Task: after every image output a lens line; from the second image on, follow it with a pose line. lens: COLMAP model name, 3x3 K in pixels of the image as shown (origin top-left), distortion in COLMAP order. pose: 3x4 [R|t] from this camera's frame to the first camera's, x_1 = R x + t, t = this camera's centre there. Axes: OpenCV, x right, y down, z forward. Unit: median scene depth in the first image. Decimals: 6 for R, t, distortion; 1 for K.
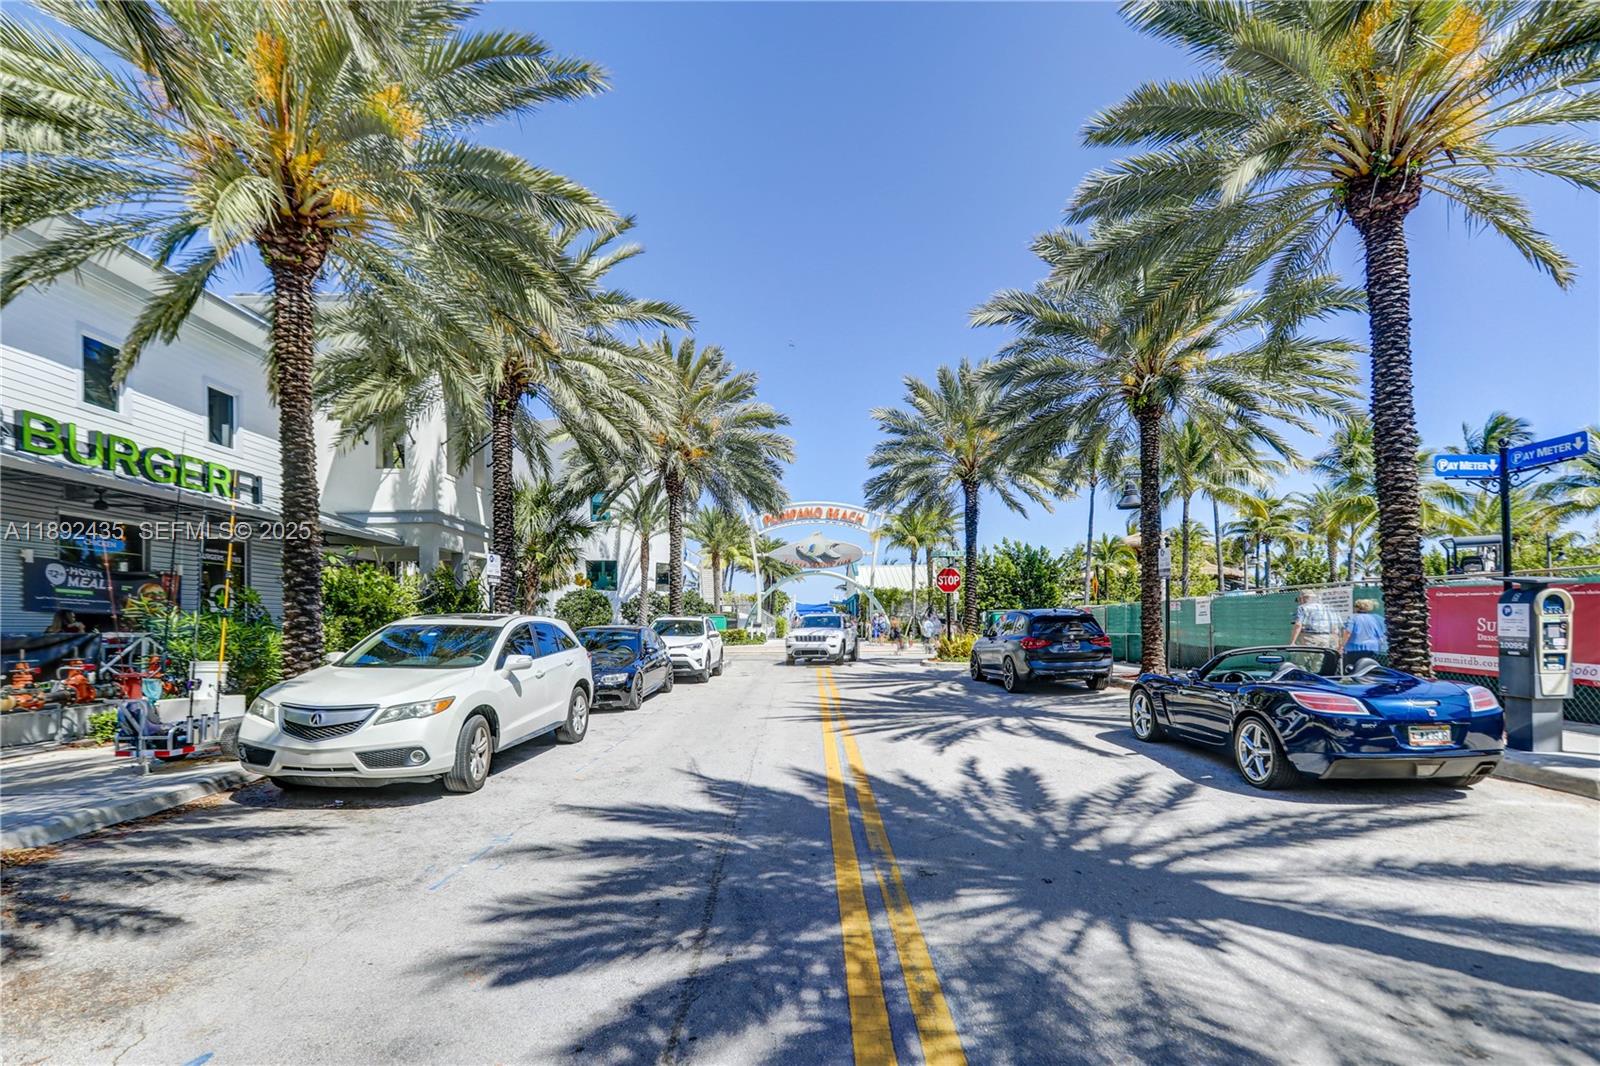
lens RADIAL K [[852.1, 0, 795.0], [0, 852.1, 631.0], [0, 0, 1]] dist [-0.001552, 0.000822]
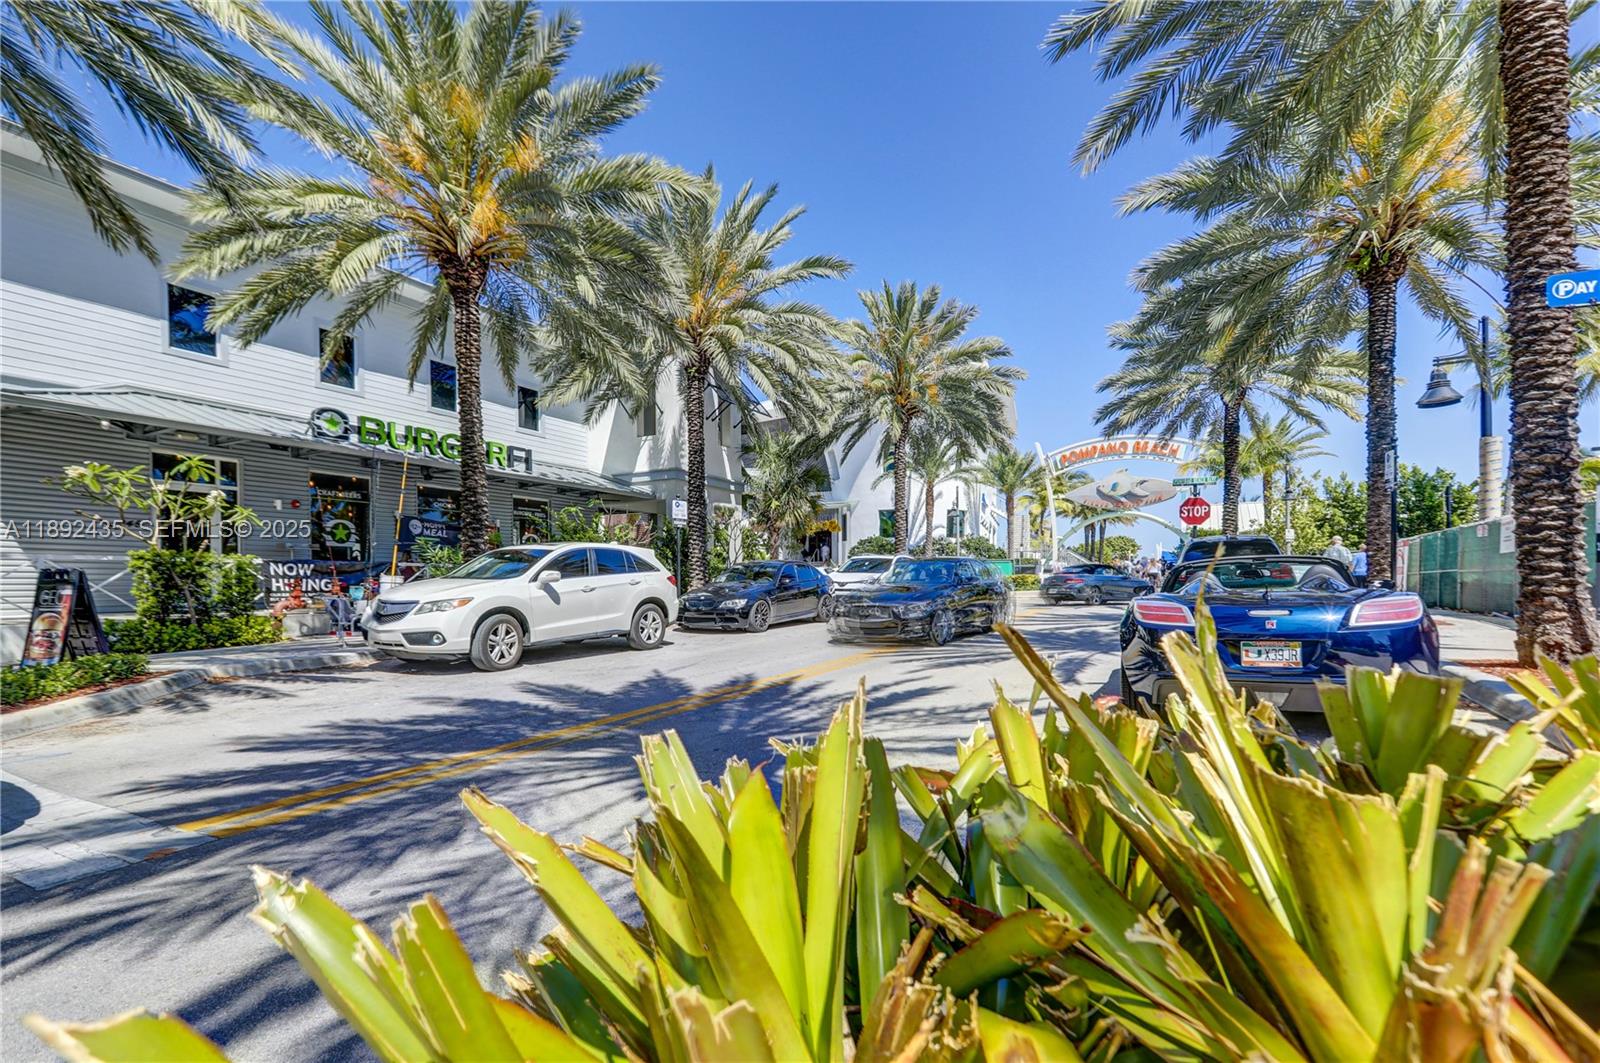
lens RADIAL K [[852.1, 0, 795.0], [0, 852.1, 629.5], [0, 0, 1]] dist [-0.001552, 0.000822]
pose [[0.858670, 0.028328, -0.511745, 0.552754], [-0.006279, 0.998978, 0.044764, 0.048949], [0.512490, -0.035224, 0.857970, 0.080629]]
